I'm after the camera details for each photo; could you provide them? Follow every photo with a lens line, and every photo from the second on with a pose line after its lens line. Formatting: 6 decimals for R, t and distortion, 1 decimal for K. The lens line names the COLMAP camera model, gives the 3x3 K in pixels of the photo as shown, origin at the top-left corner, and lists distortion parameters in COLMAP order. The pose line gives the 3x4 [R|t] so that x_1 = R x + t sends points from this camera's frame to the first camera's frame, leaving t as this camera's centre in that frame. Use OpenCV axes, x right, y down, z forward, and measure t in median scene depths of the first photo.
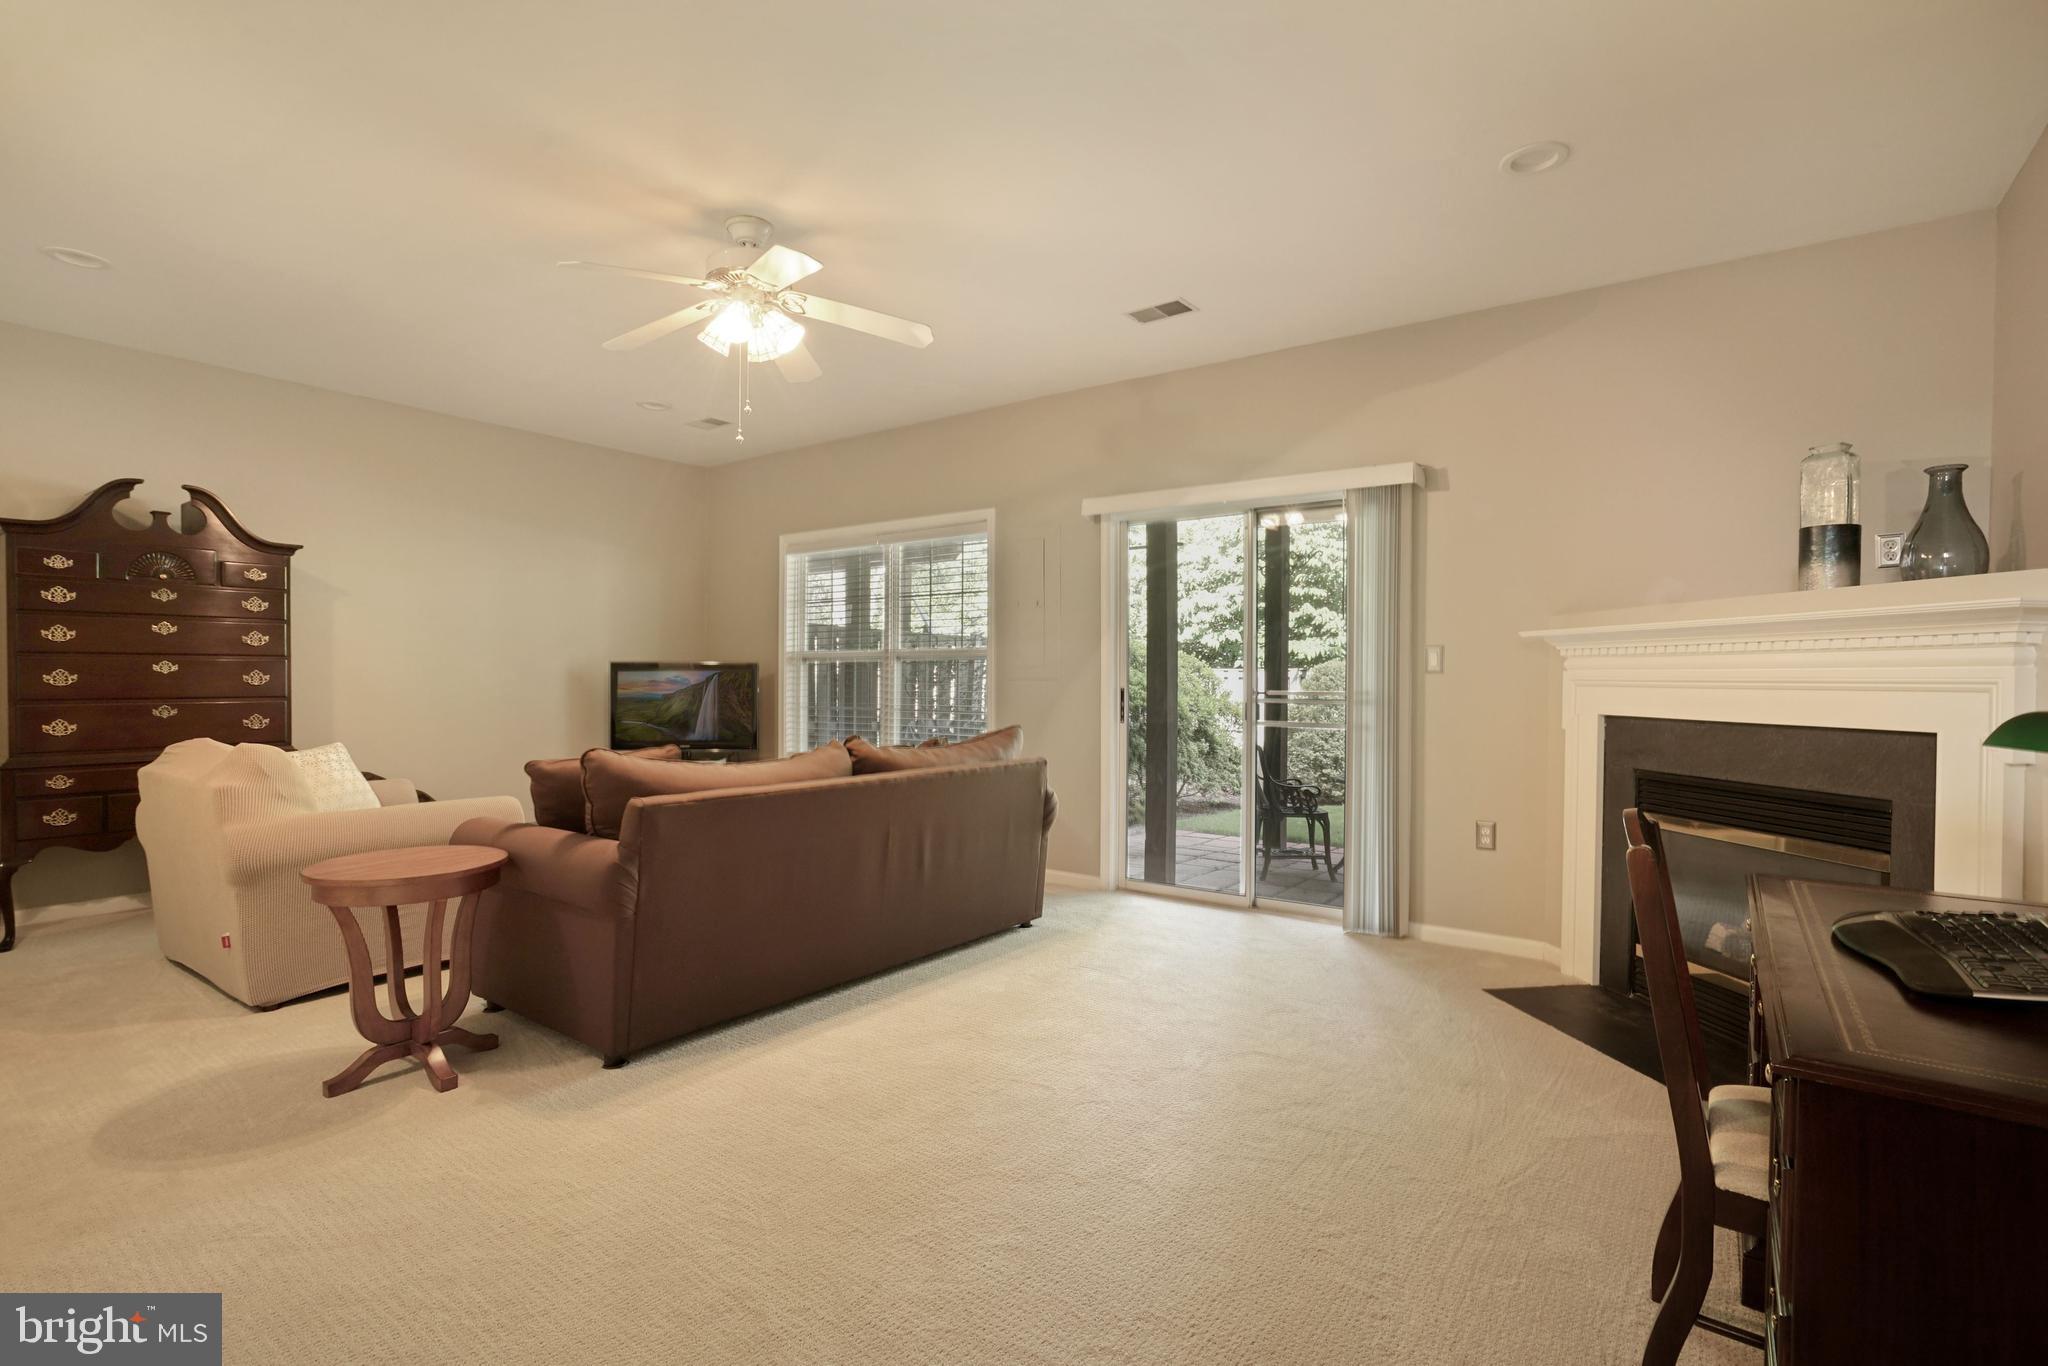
lens RADIAL K [[955.5, 0, 1021.5], [0, 955.5, 693.9], [0, 0, 1]] dist [-0.032357, 0.018640]
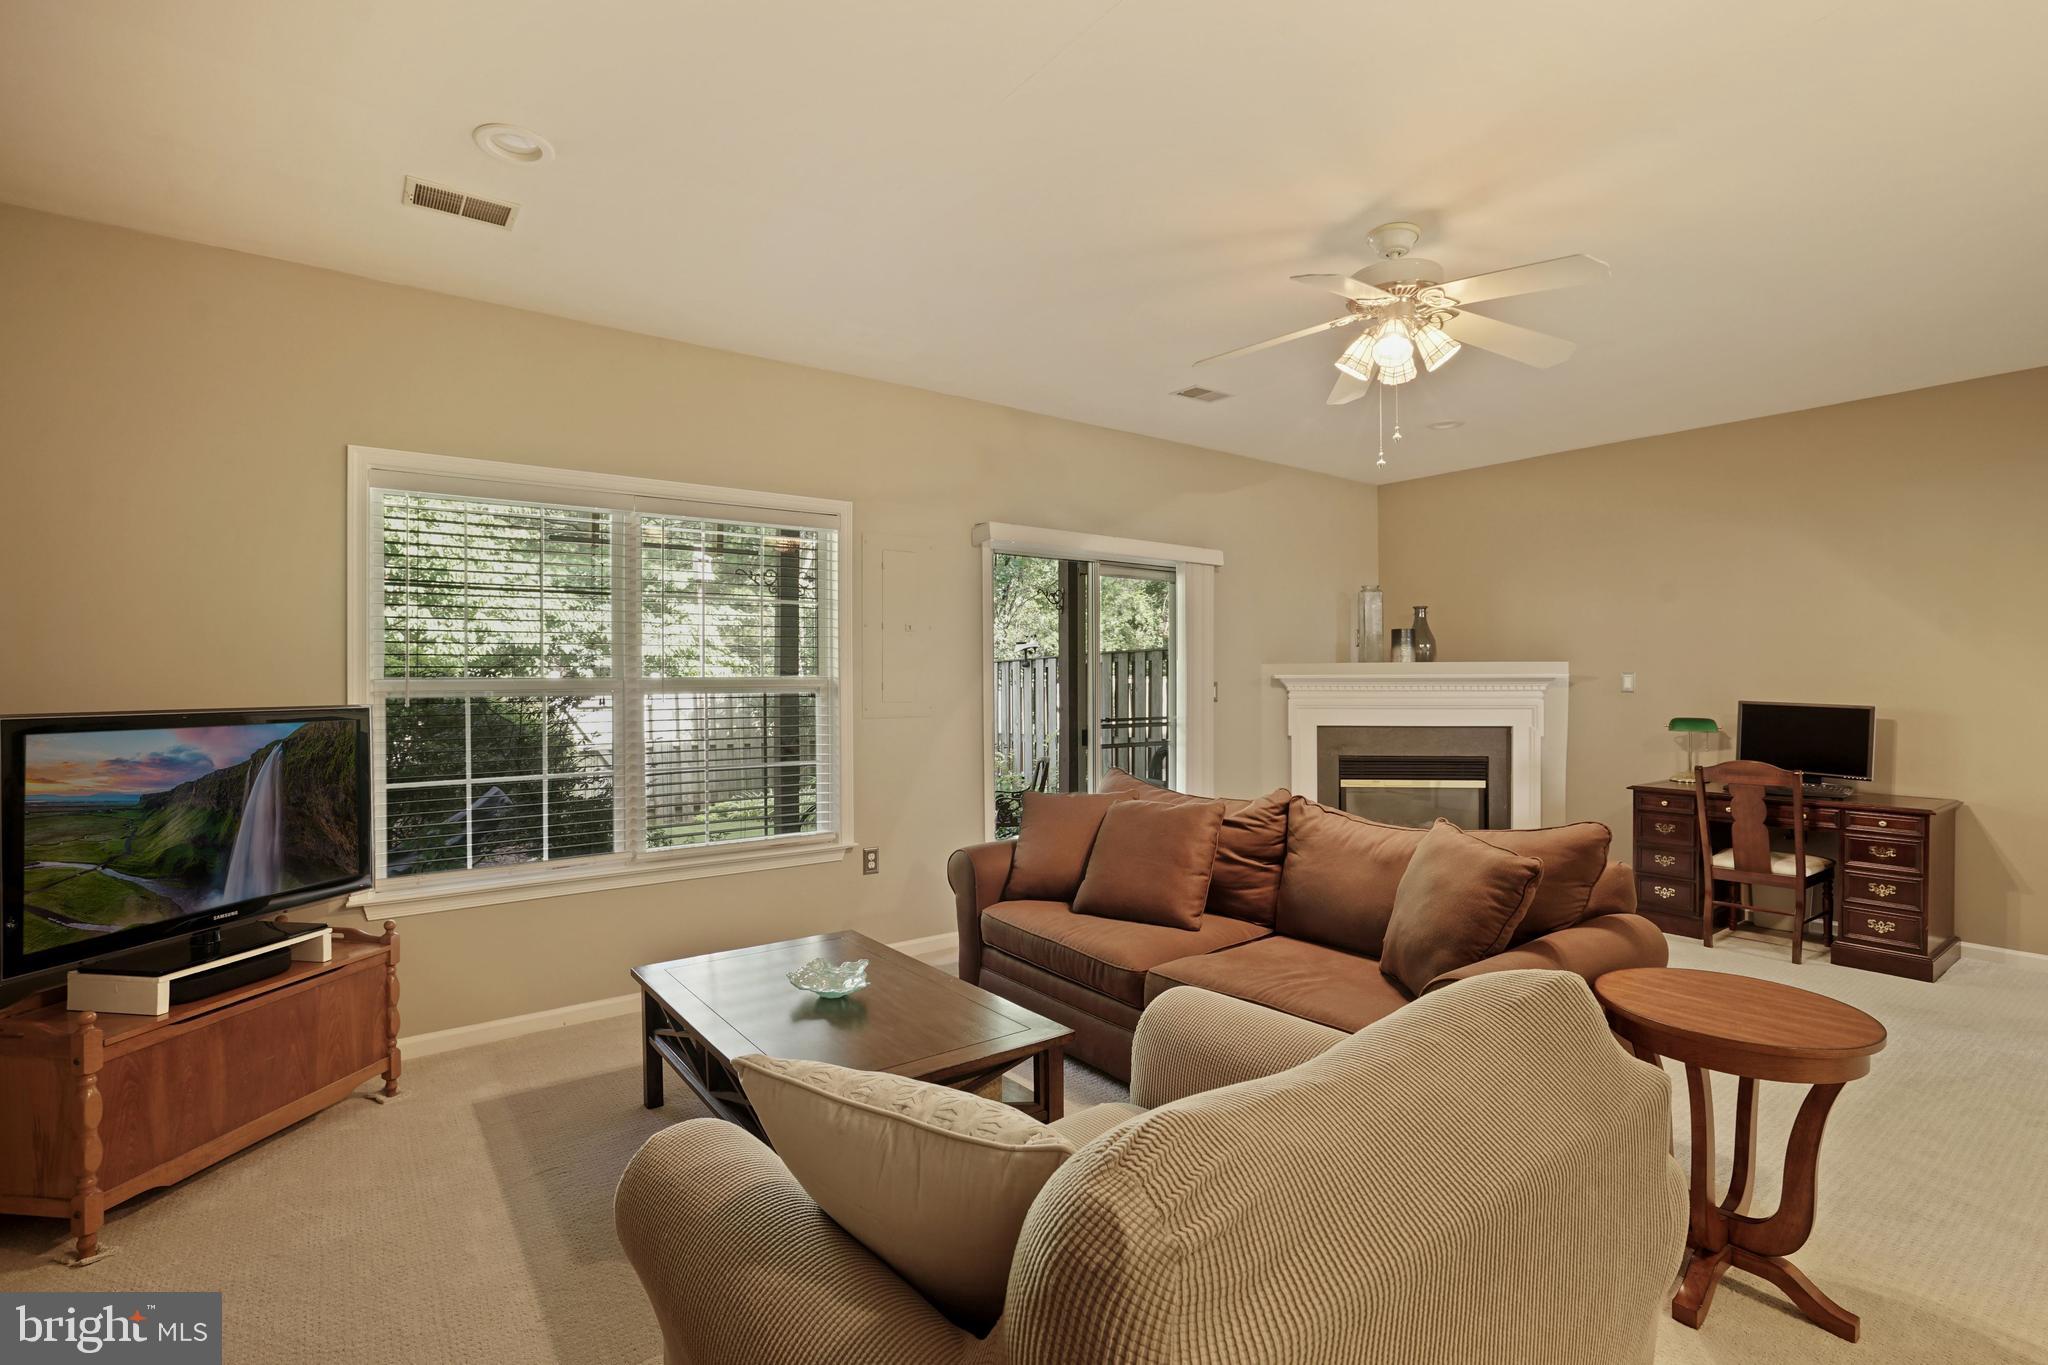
lens RADIAL K [[955.5, 0, 1021.5], [0, 955.5, 693.4], [0, 0, 1]] dist [-0.032357, 0.018640]
pose [[0.291146, -0.022870, 0.956405, -1.163178], [0.018761, 0.999658, 0.018193, -0.076077], [-0.956495, 0.012647, 0.291476, 0.997918]]
